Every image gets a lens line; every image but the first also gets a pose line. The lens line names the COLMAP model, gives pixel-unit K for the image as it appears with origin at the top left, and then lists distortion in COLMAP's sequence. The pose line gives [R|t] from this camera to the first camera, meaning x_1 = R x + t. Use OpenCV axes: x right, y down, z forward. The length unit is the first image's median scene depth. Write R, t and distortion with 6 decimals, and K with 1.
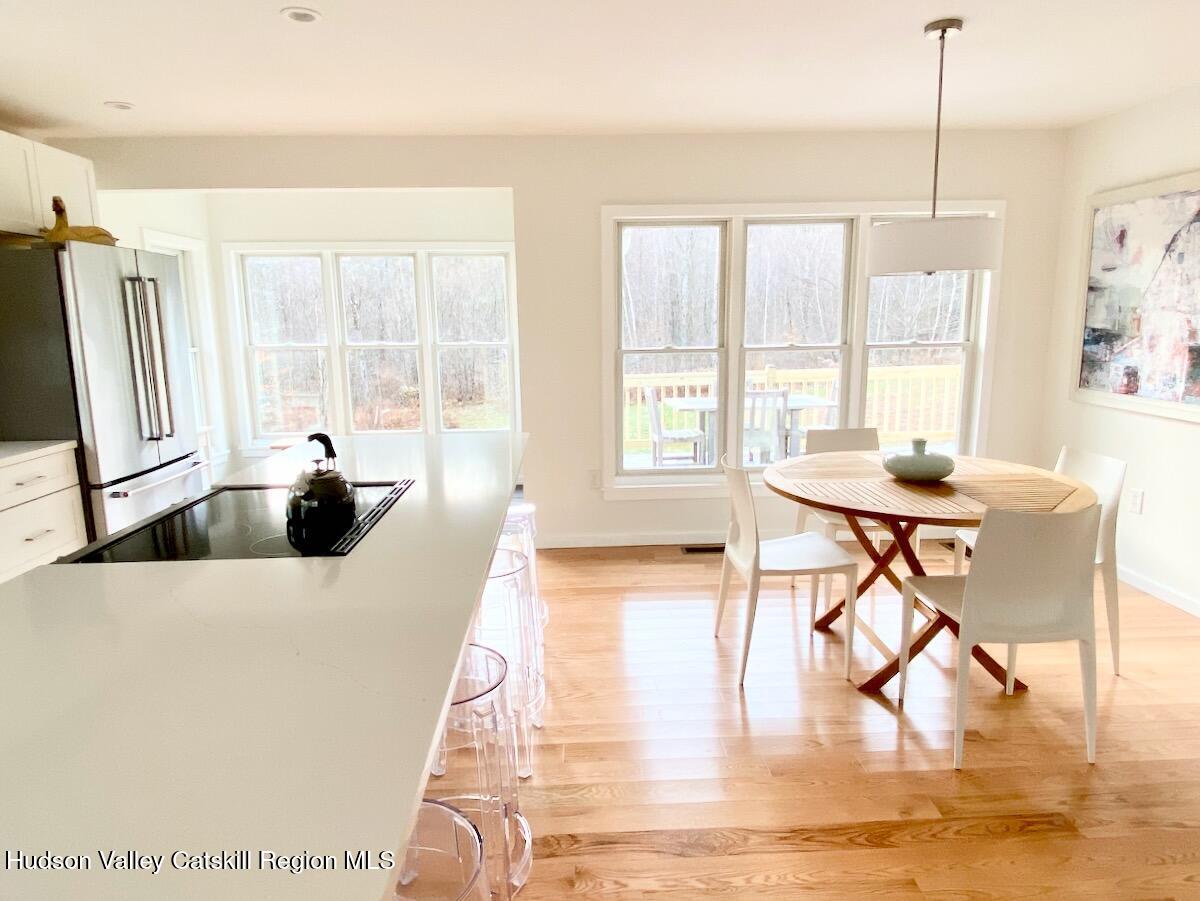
lens RADIAL K [[697.8, 0, 602.0], [0, 697.8, 442.1], [0, 0, 1]] dist [0.068758, -0.067388]
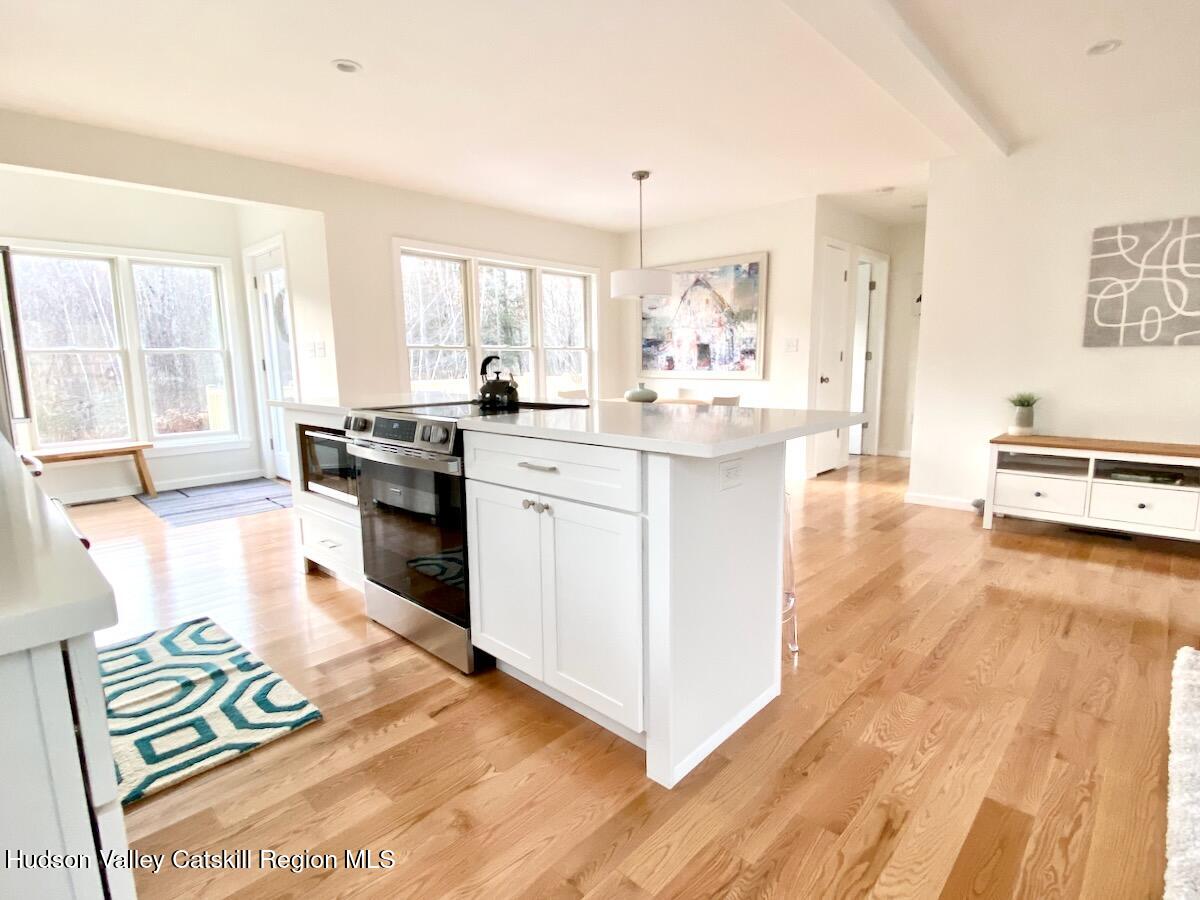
lens RADIAL K [[599.1, 0, 596.9], [0, 599.1, 454.7], [0, 0, 1]] dist [0.003466, -0.012598]
pose [[0.709853, -0.103705, 0.696674, -0.622328], [0.126578, 0.991781, 0.018661, 0.114030], [-0.692883, 0.074937, 0.717145, -0.064209]]
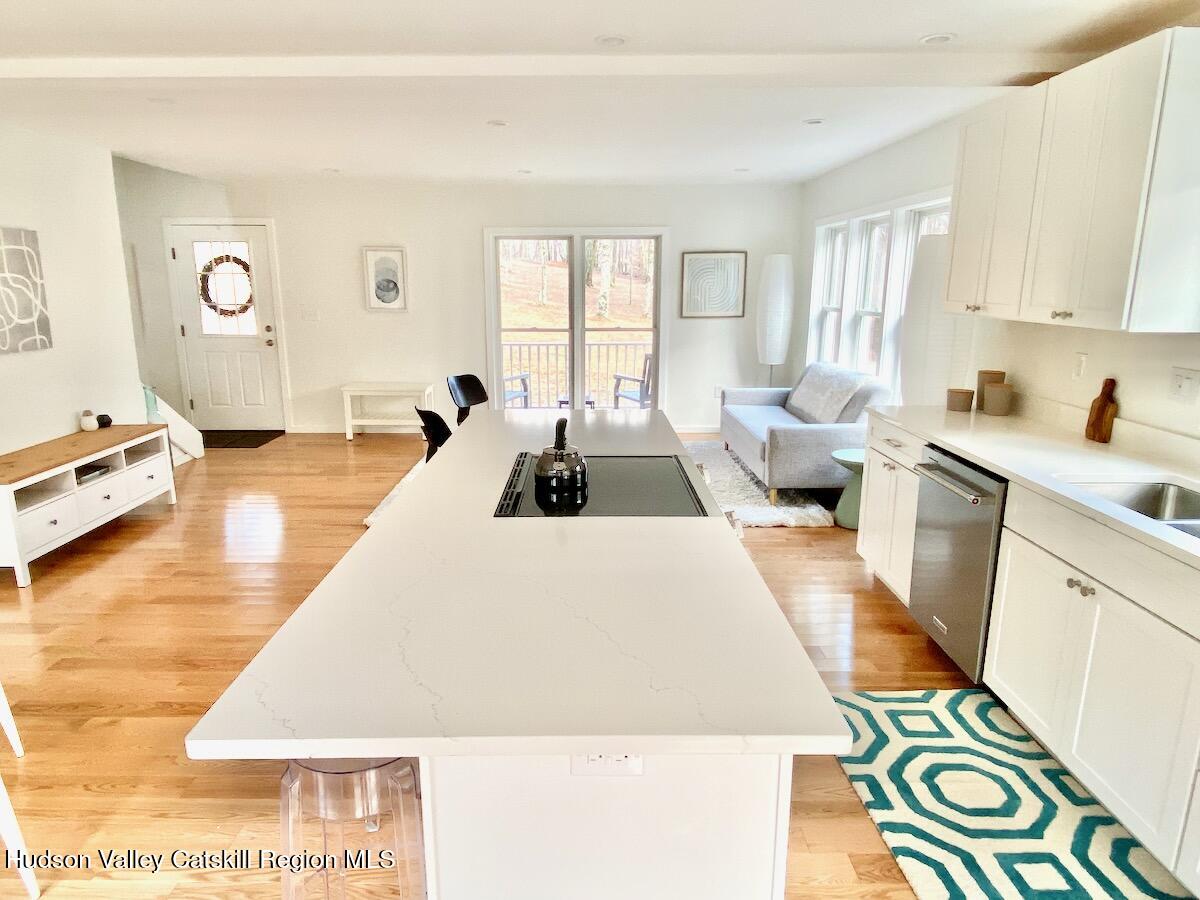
lens RADIAL K [[731.1, 0, 600.0], [0, 731.1, 450.0], [0, 0, 1]] dist [0.104972, -0.118960]
pose [[-0.999383, 0.008621, 0.034045, -0.273561], [0.021142, 0.921751, 0.387207, -0.221819], [-0.028043, 0.387687, -0.921364, 1.094291]]
